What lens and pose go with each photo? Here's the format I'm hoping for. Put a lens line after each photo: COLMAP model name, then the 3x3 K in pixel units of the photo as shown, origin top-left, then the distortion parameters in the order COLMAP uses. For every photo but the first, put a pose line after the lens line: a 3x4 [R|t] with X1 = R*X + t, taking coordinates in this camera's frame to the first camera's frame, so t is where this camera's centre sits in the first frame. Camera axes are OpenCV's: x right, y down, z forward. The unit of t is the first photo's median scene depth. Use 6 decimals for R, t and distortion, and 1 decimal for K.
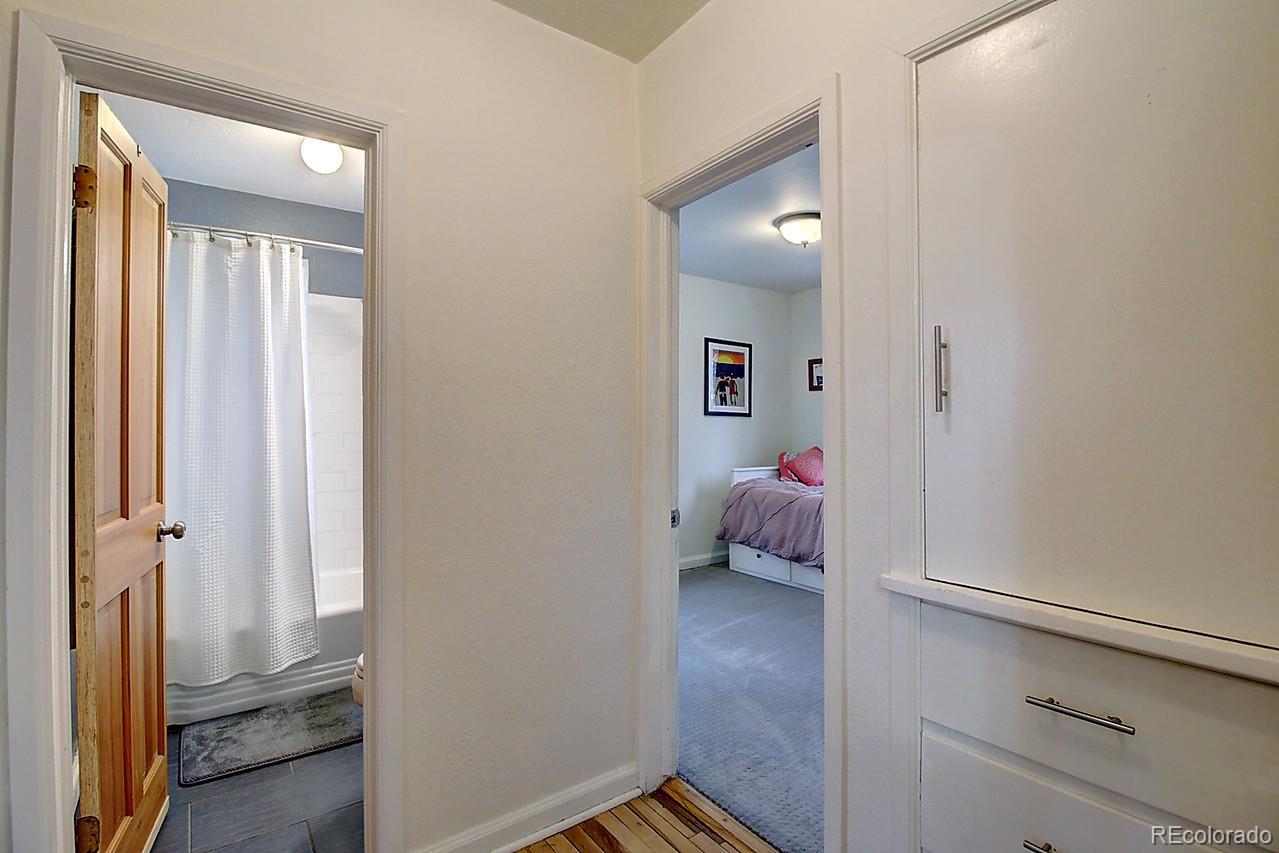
lens RADIAL K [[604.3, 0, 646.1], [0, 604.3, 422.9], [0, 0, 1]] dist [-0.005314, -0.007492]
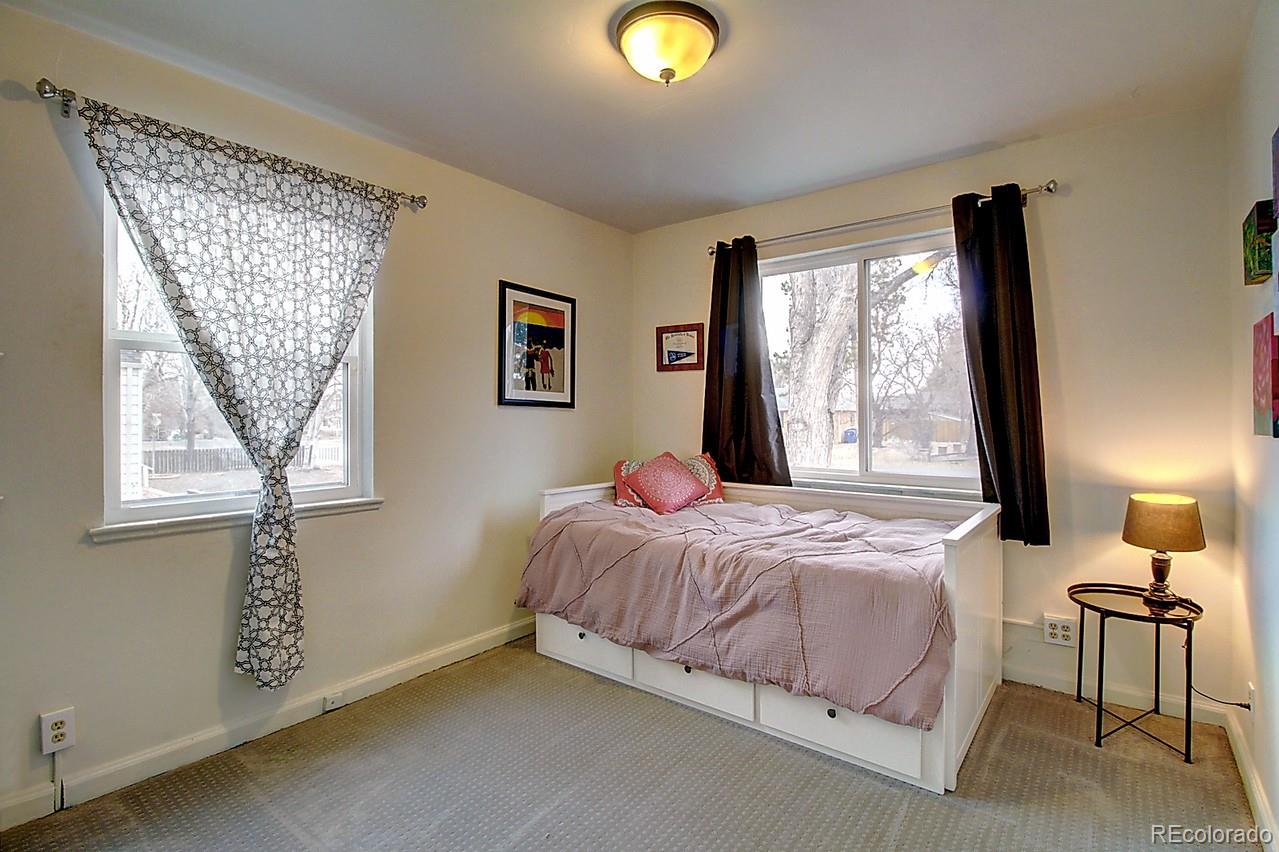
lens RADIAL K [[604.3, 0, 647.1], [0, 604.3, 417.9], [0, 0, 1]] dist [-0.005314, -0.007492]
pose [[0.962763, 0.004023, 0.270317, 0.075937], [-0.005843, 0.999965, 0.005928, -0.003644], [-0.270284, -0.007287, 0.962753, 0.358213]]
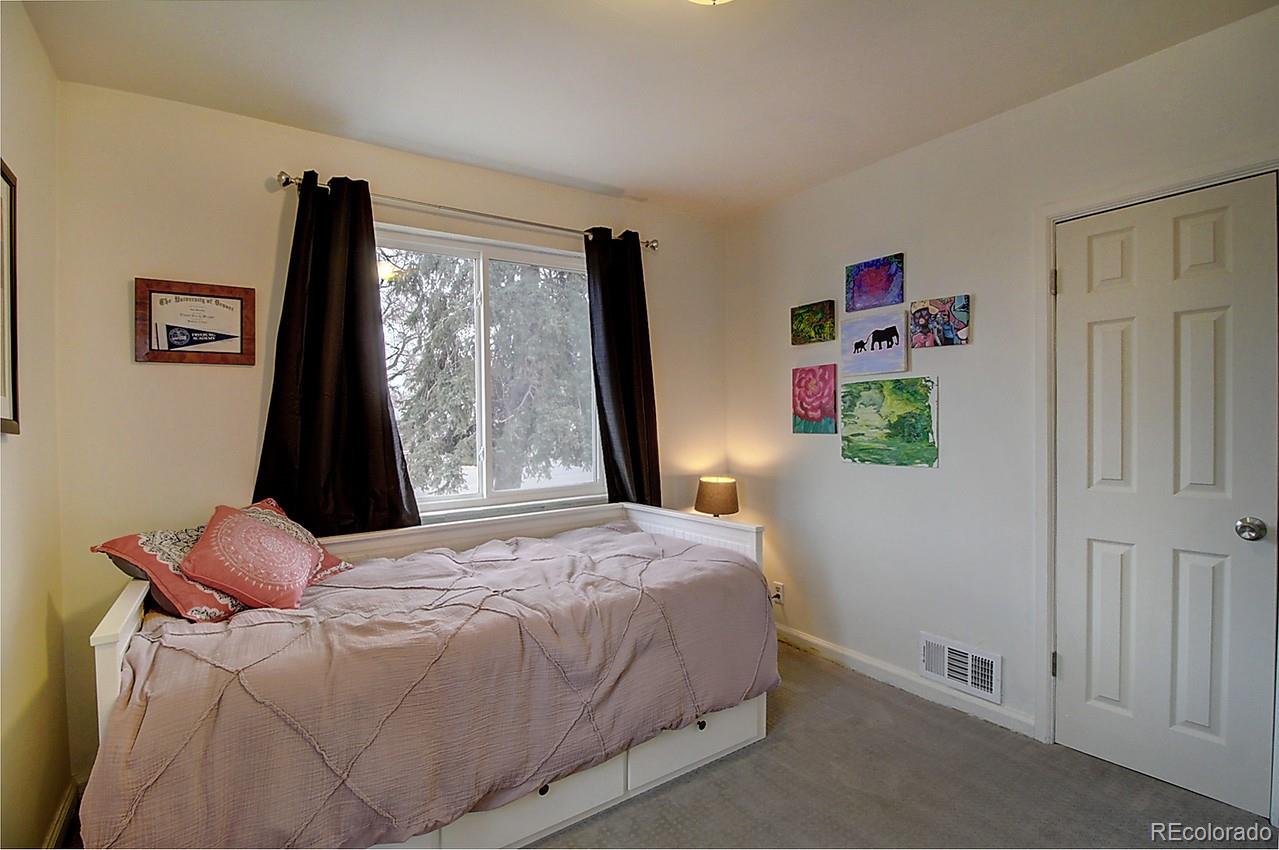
lens RADIAL K [[604.3, 0, 647.9], [0, 604.3, 428.9], [0, 0, 1]] dist [-0.005314, -0.007492]
pose [[0.027492, -0.012116, 0.999549, -0.101627], [0.023122, 0.999667, 0.011482, -0.008788], [-0.999355, 0.022796, 0.027763, 0.737956]]
